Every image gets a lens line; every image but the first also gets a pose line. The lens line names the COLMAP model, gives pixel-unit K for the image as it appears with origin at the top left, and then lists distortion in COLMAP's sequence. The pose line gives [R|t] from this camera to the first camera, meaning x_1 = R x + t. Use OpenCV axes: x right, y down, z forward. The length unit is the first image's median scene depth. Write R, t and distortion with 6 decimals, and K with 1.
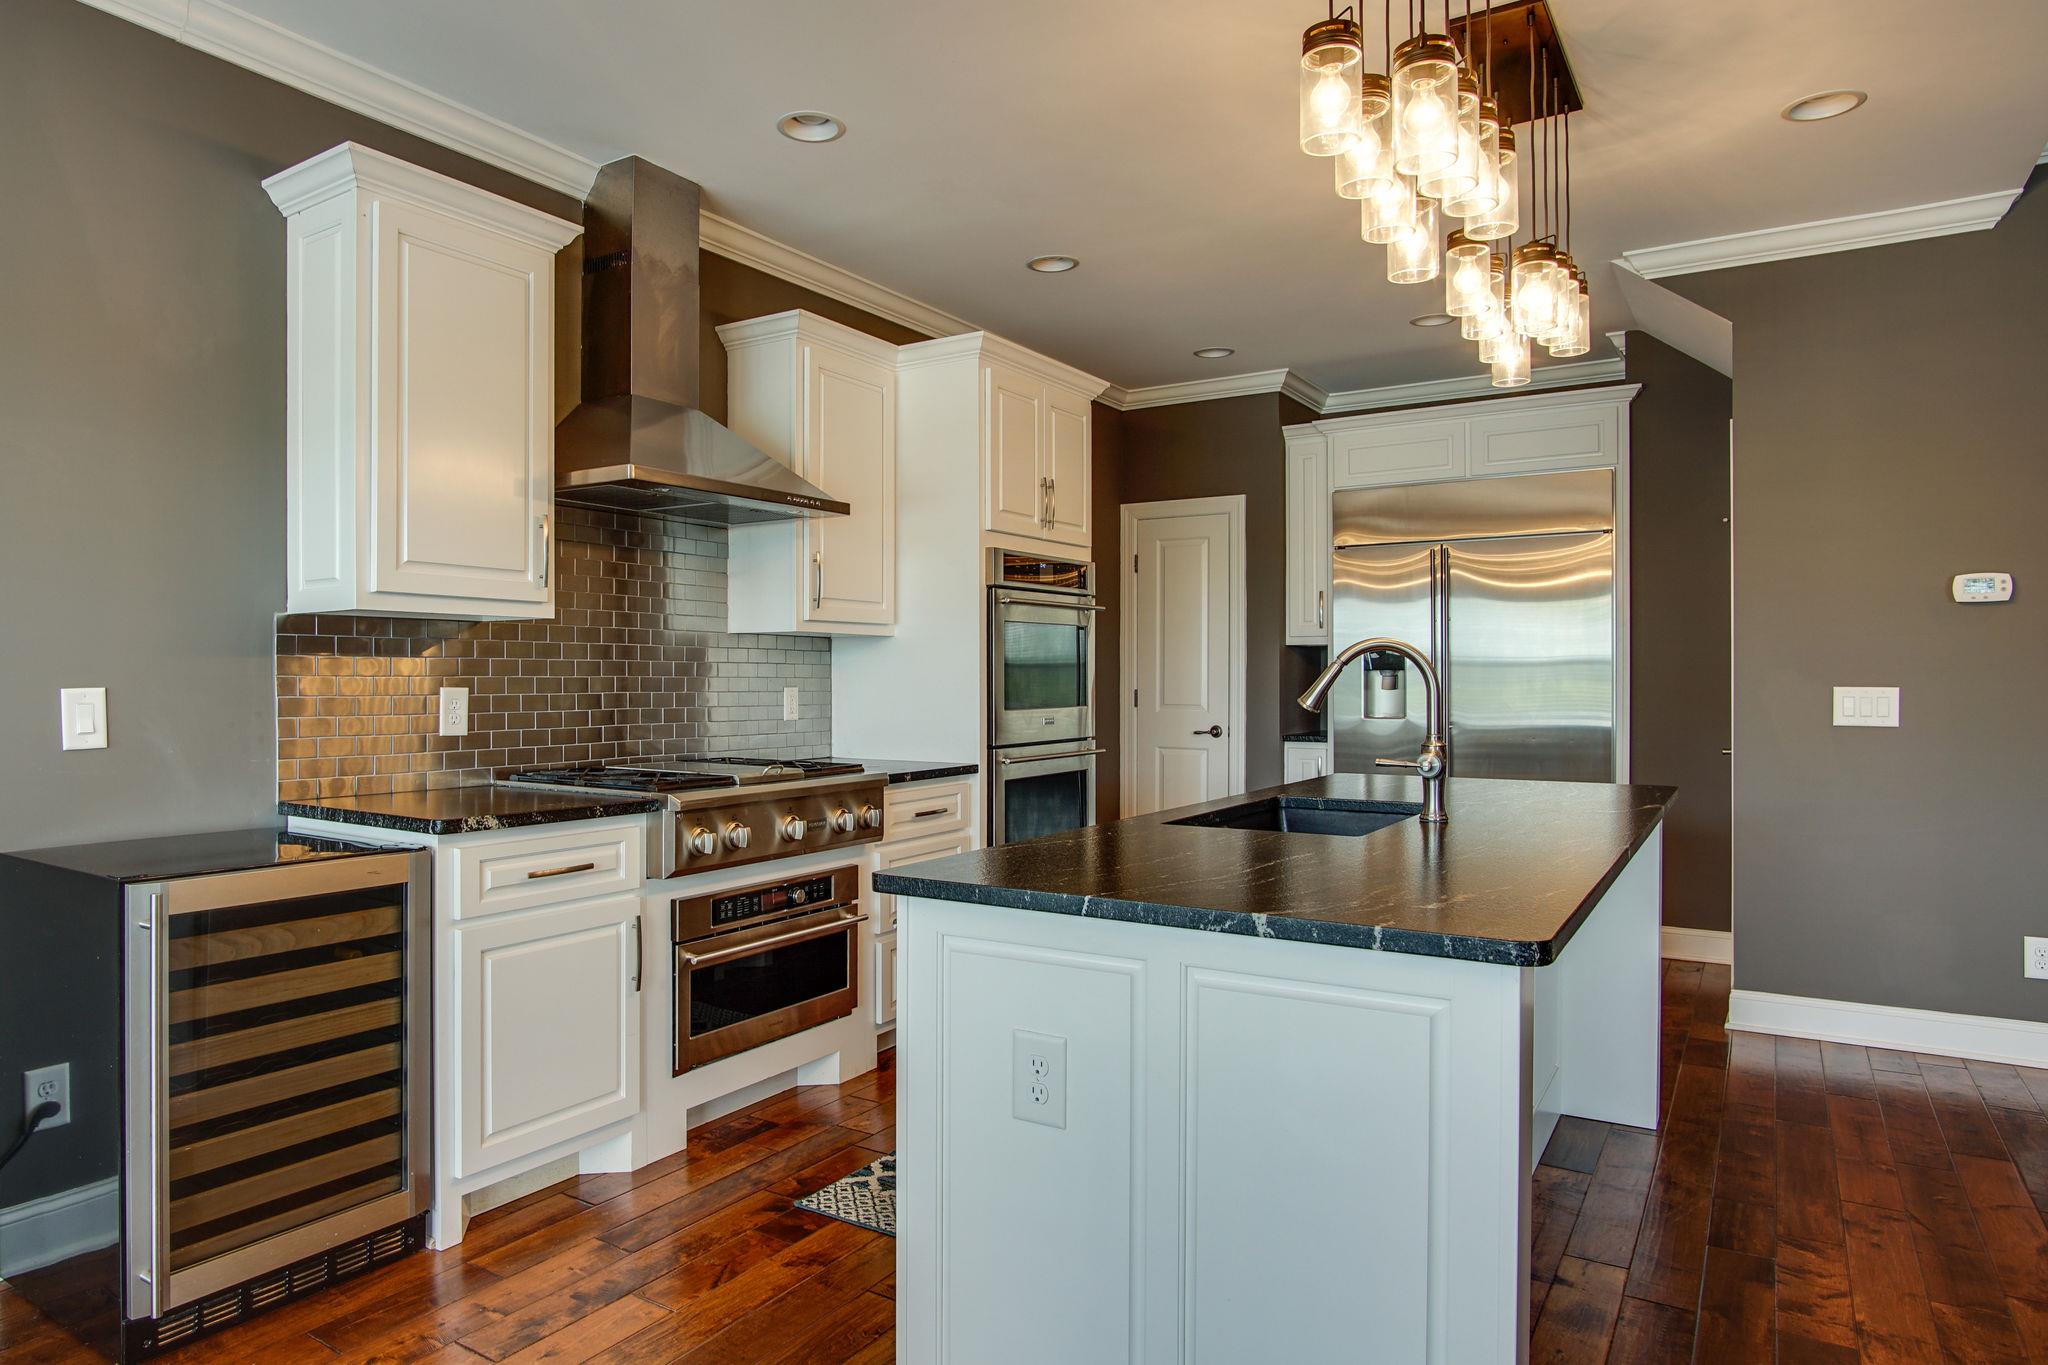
lens RADIAL K [[1242.9, 0, 882.2], [0, 1242.9, 690.0], [0, 0, 1]] dist [-0.020093, -0.000917]
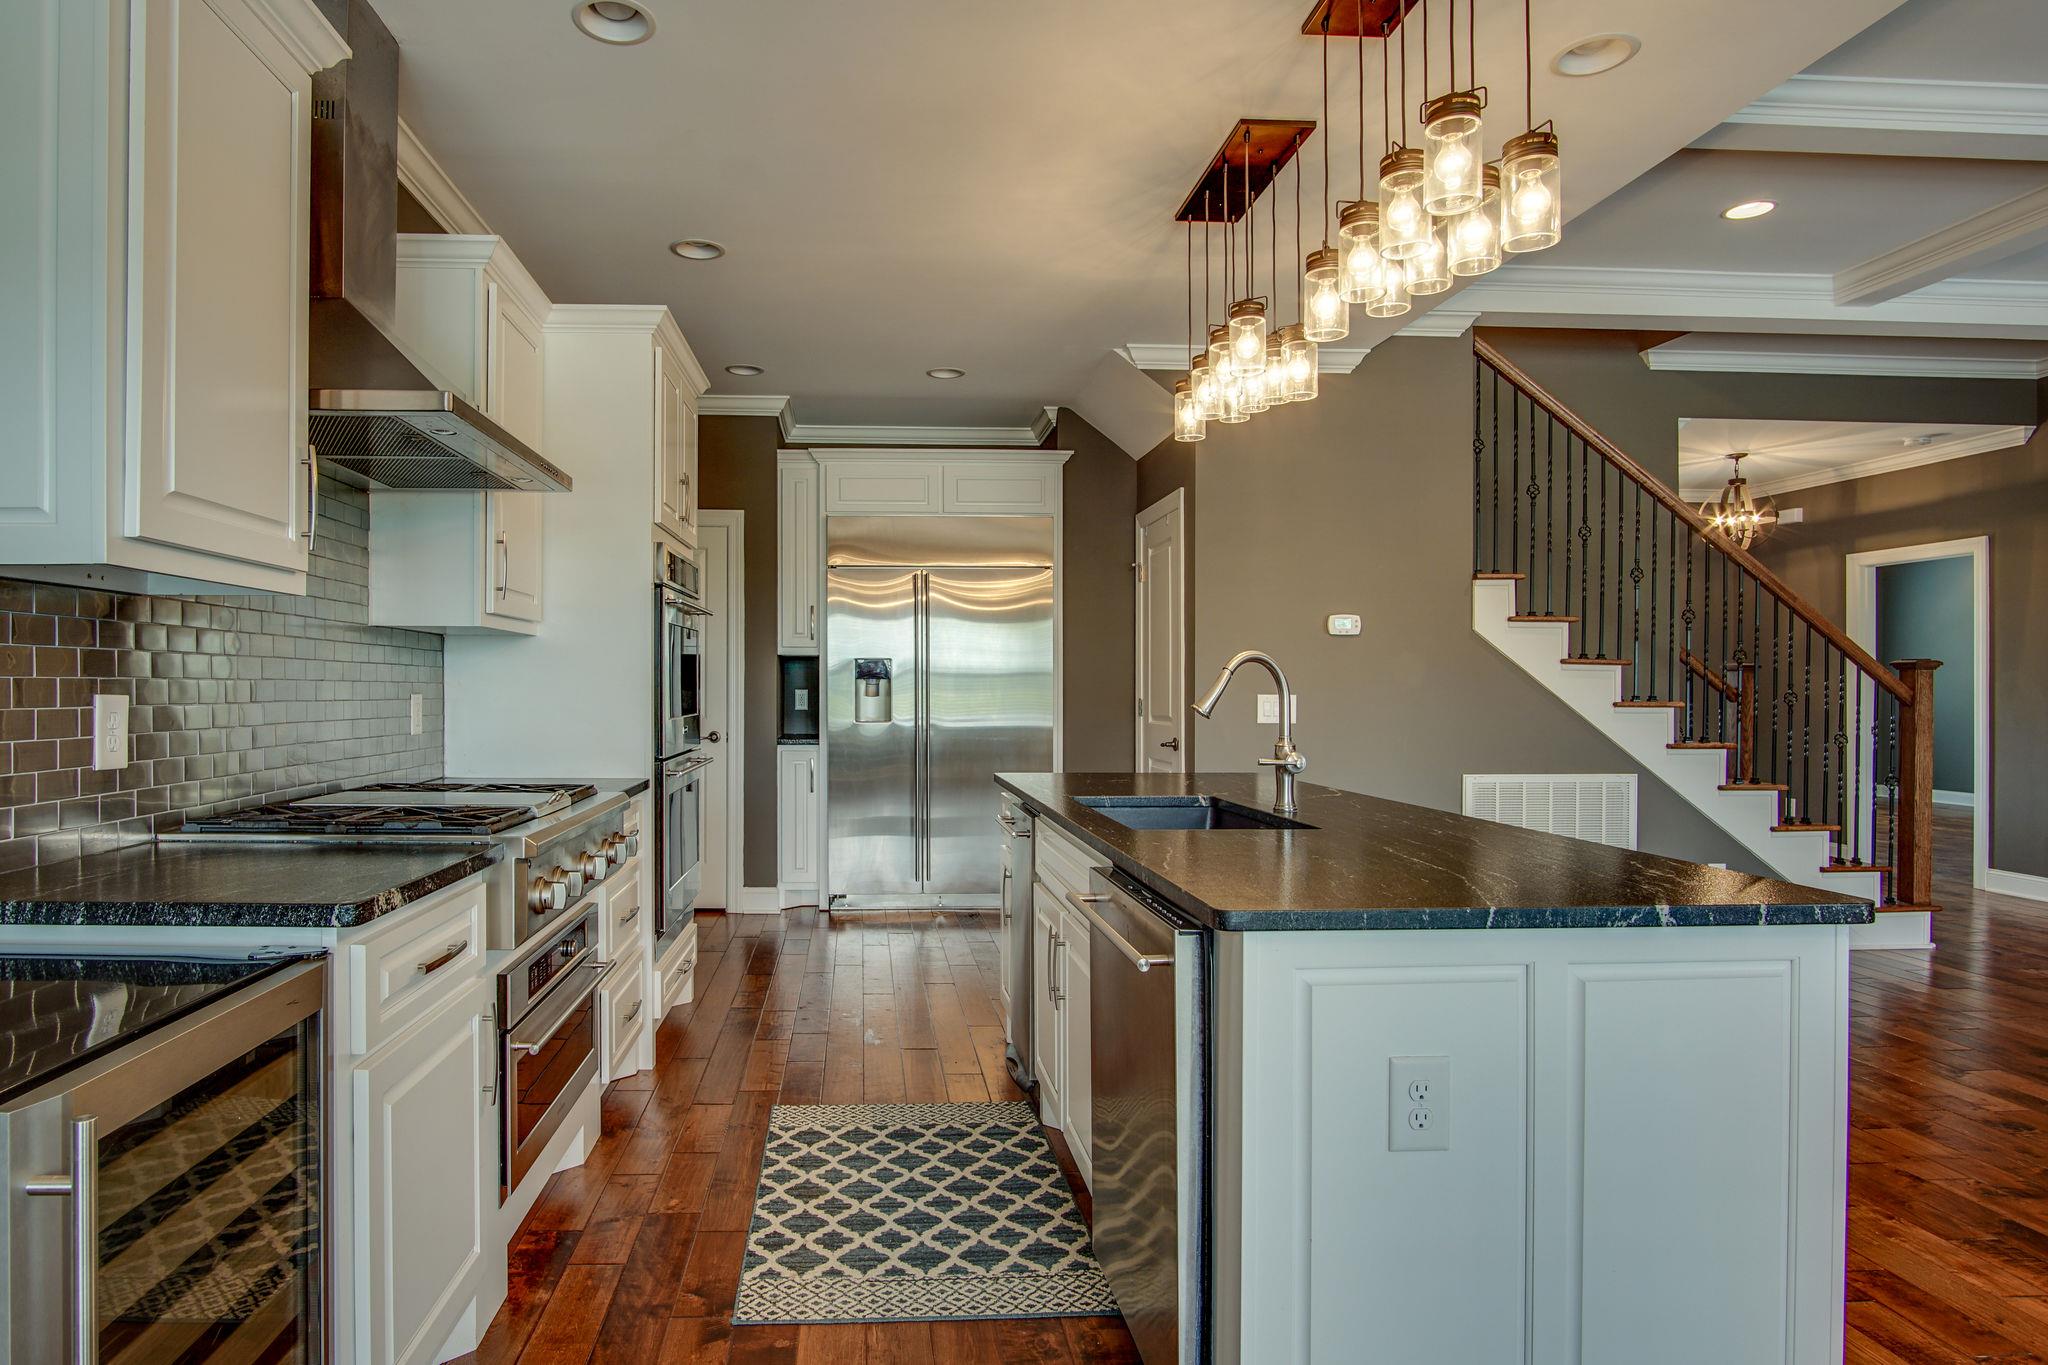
lens RADIAL K [[1157.9, 0, 891.7], [0, 1157.9, 696.7], [0, 0, 1]] dist [-0.026849, -0.000728]
pose [[0.798590, -0.000916, 0.601875, -0.278042], [0.000851, 1.000000, 0.000392, -0.000718], [-0.601875, 0.000199, 0.798590, 0.203942]]
